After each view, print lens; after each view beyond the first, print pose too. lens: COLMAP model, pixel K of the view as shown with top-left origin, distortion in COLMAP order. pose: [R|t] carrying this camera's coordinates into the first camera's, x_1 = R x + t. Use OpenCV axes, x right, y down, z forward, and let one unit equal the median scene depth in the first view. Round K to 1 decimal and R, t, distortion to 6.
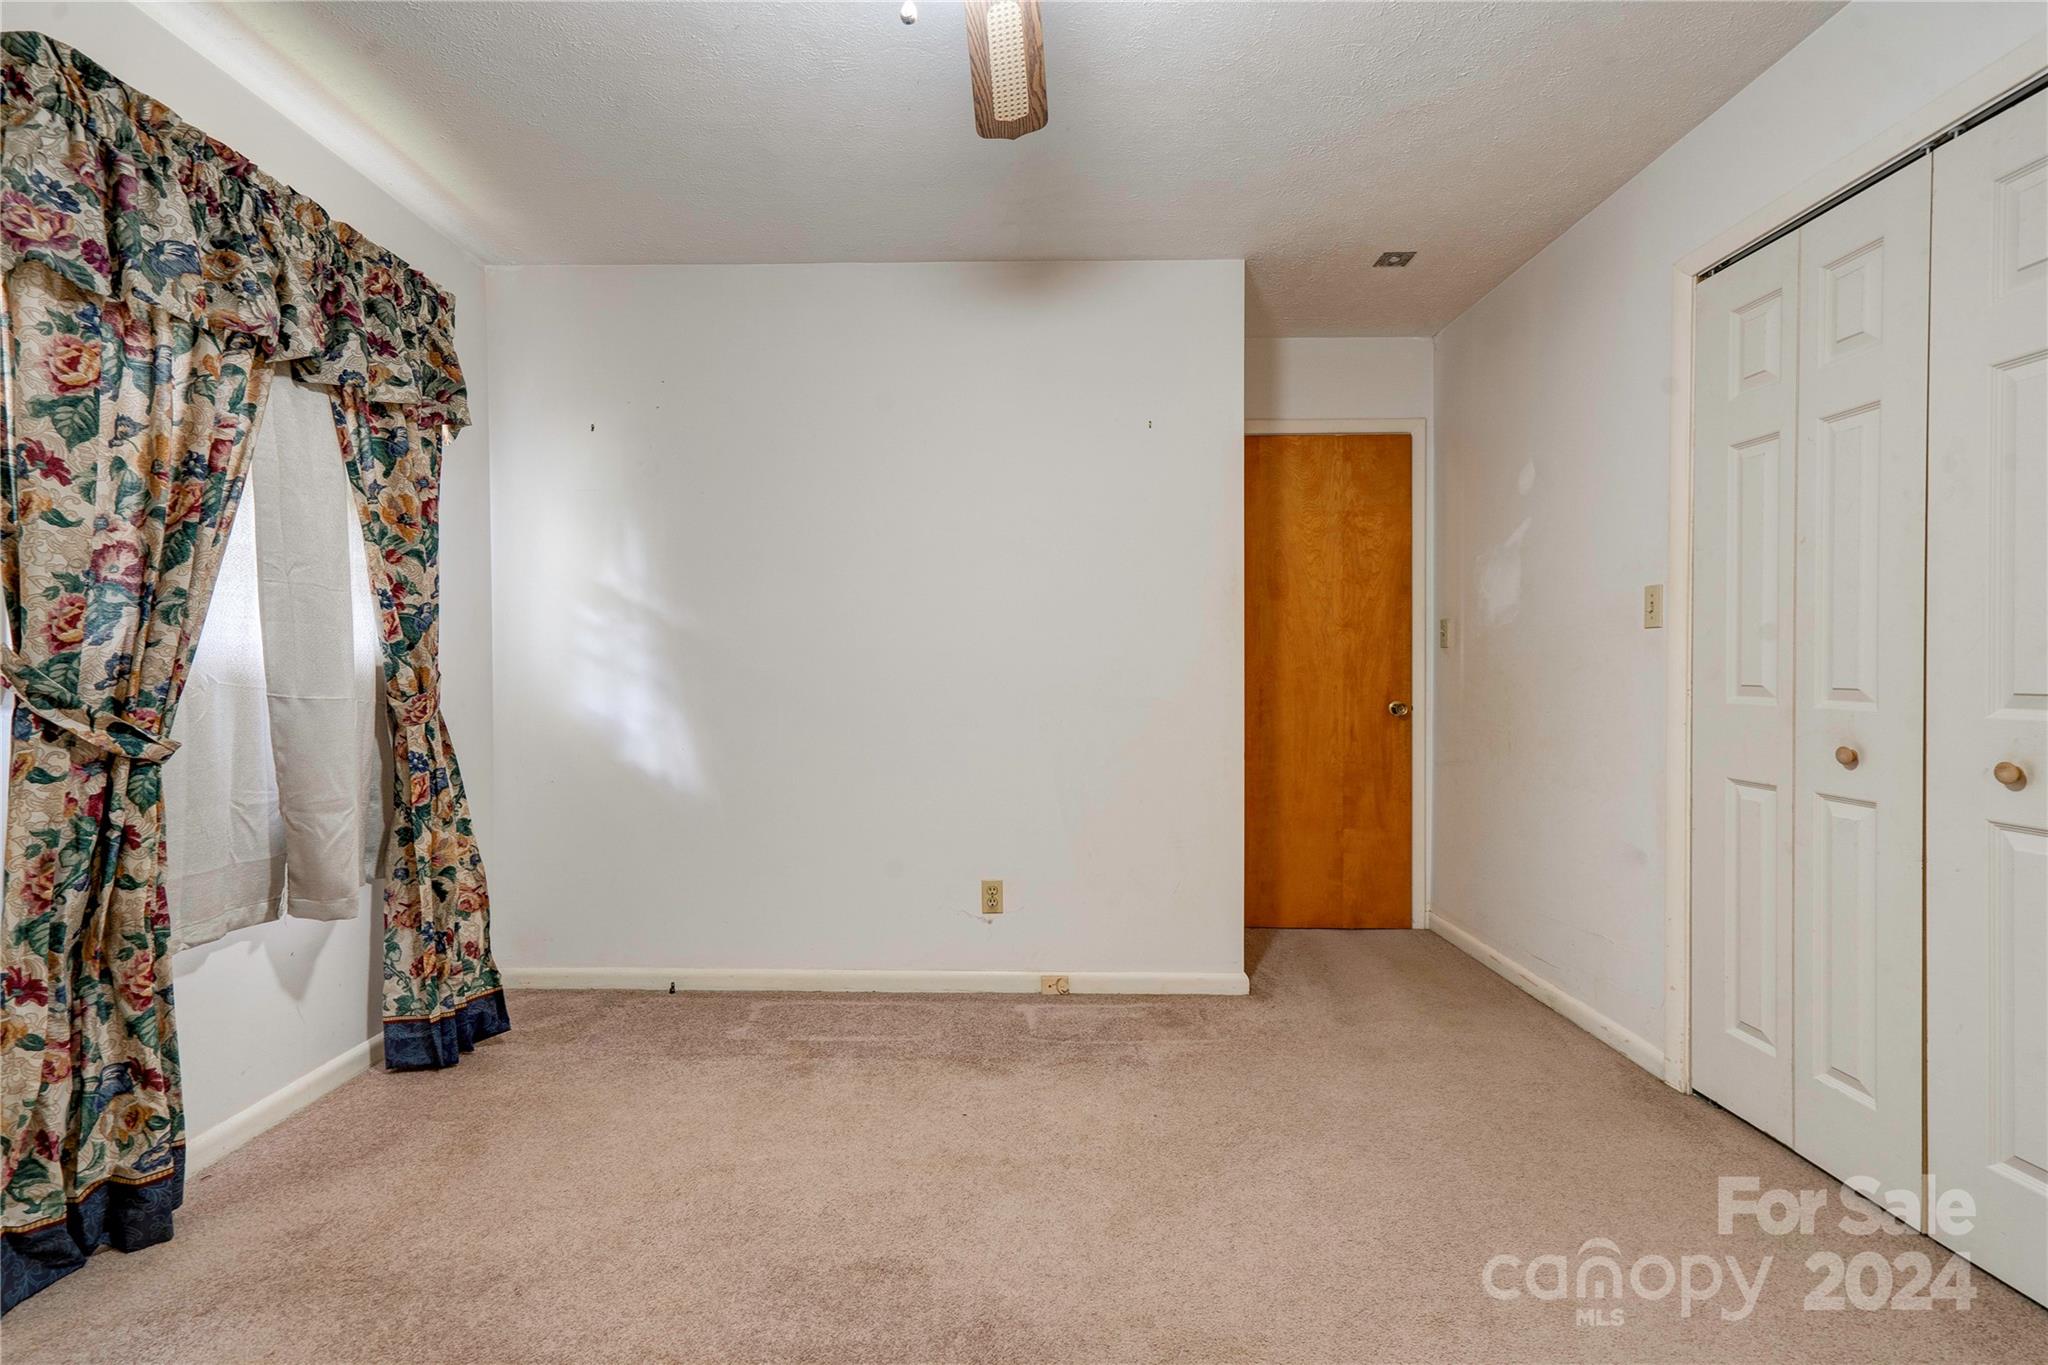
lens RADIAL K [[939.4, 0, 1022.2], [0, 939.4, 680.7], [0, 0, 1]] dist [0.009137, 0.003364]
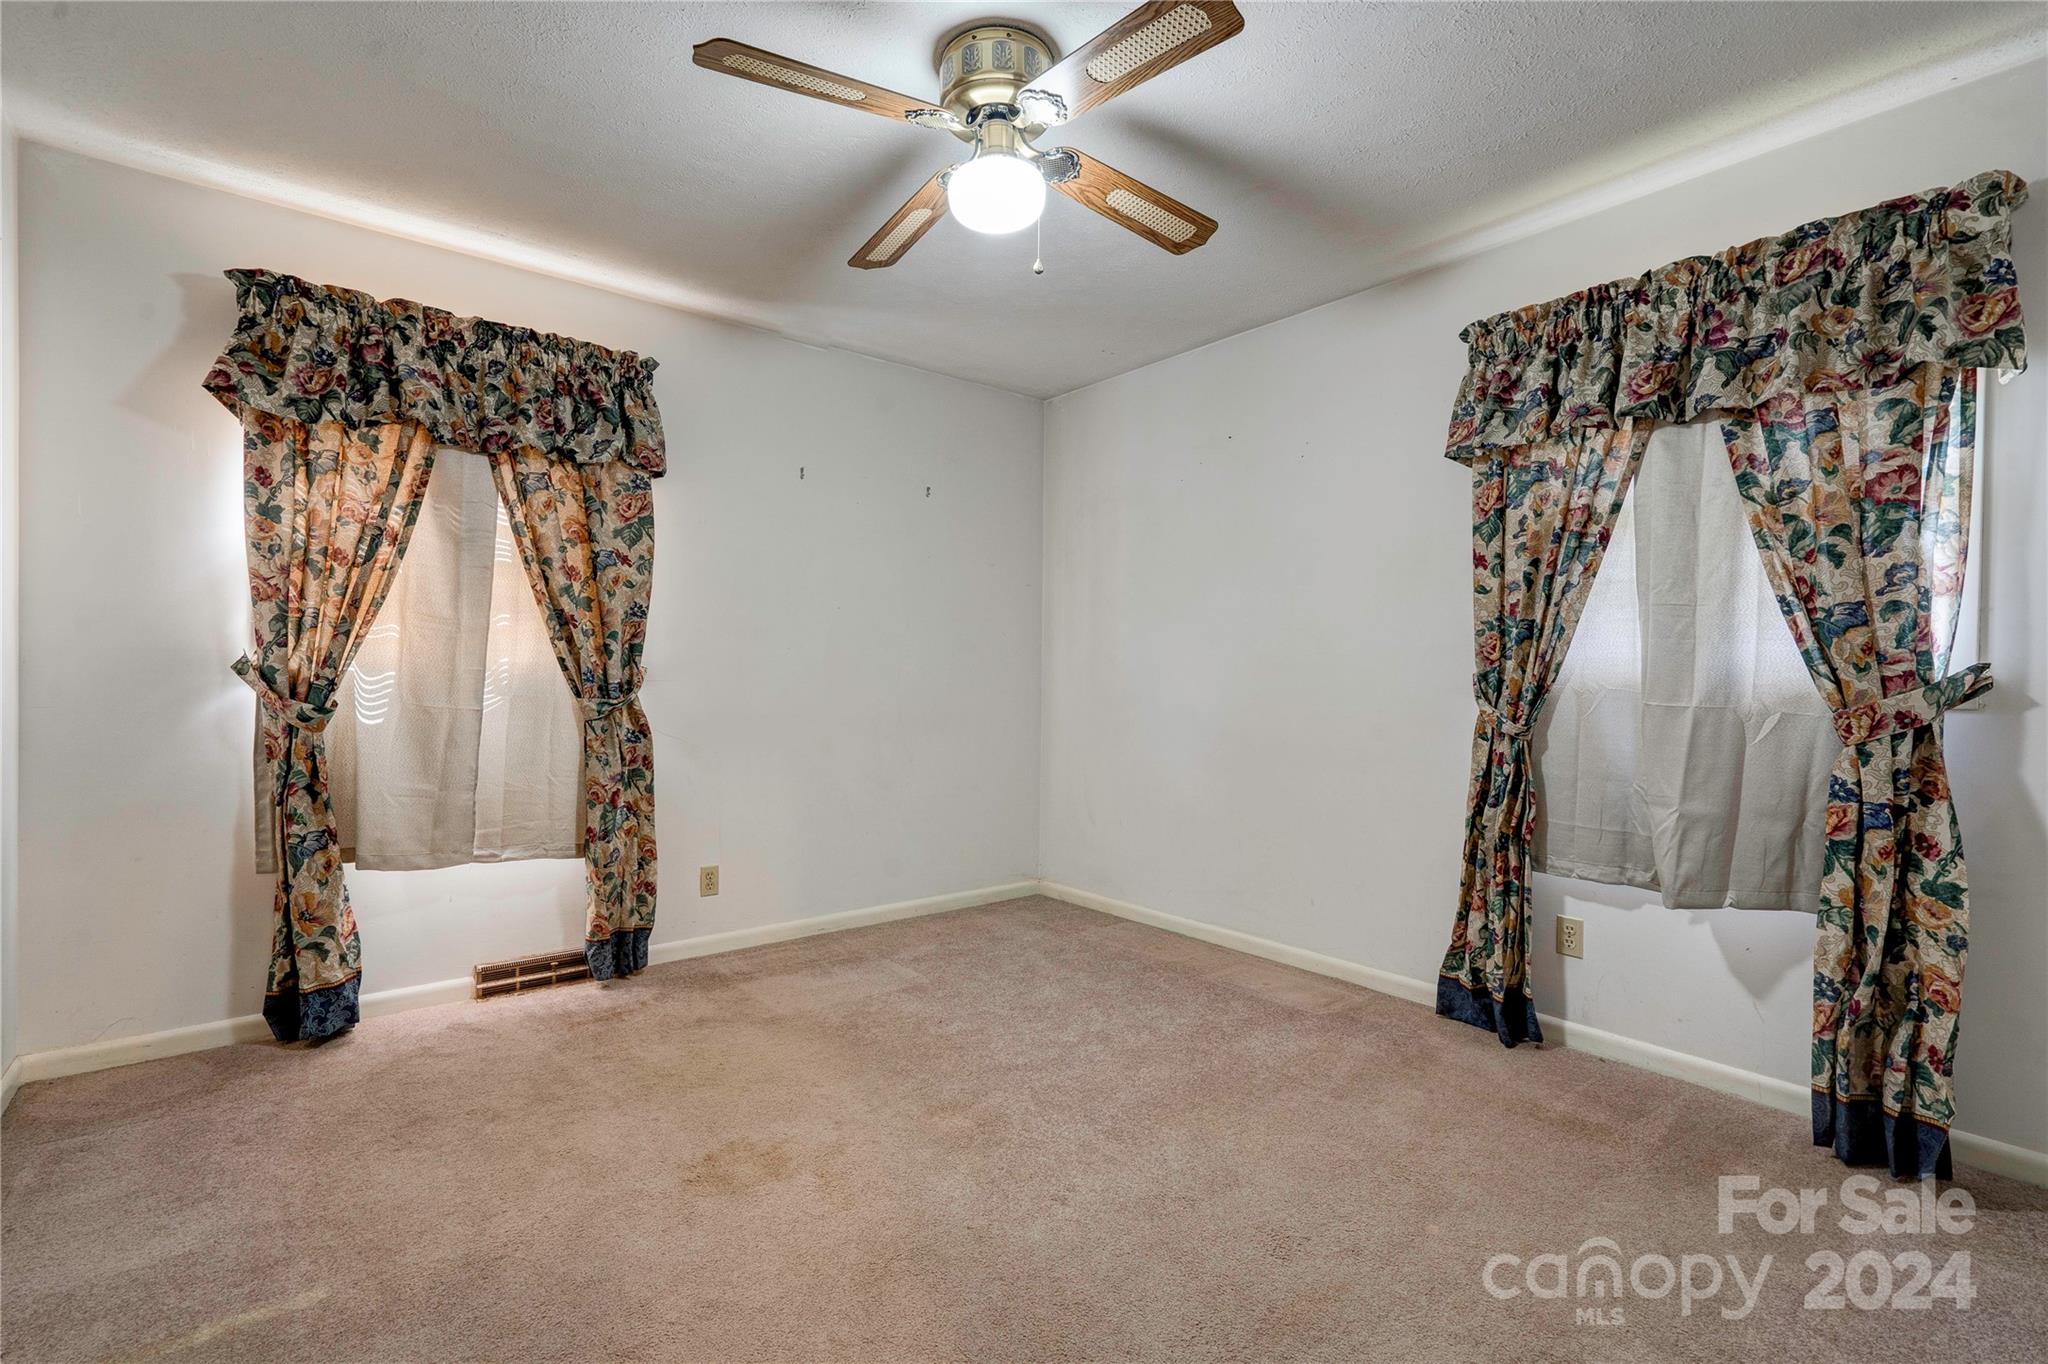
lens RADIAL K [[939.4, 0, 1025.1], [0, 939.4, 680.2], [0, 0, 1]] dist [0.009137, 0.003364]
pose [[-0.769719, -0.010745, -0.638292, 0.527250], [-0.028865, 0.999422, 0.017985, -0.007350], [0.637729, 0.032267, -0.769584, 1.301606]]
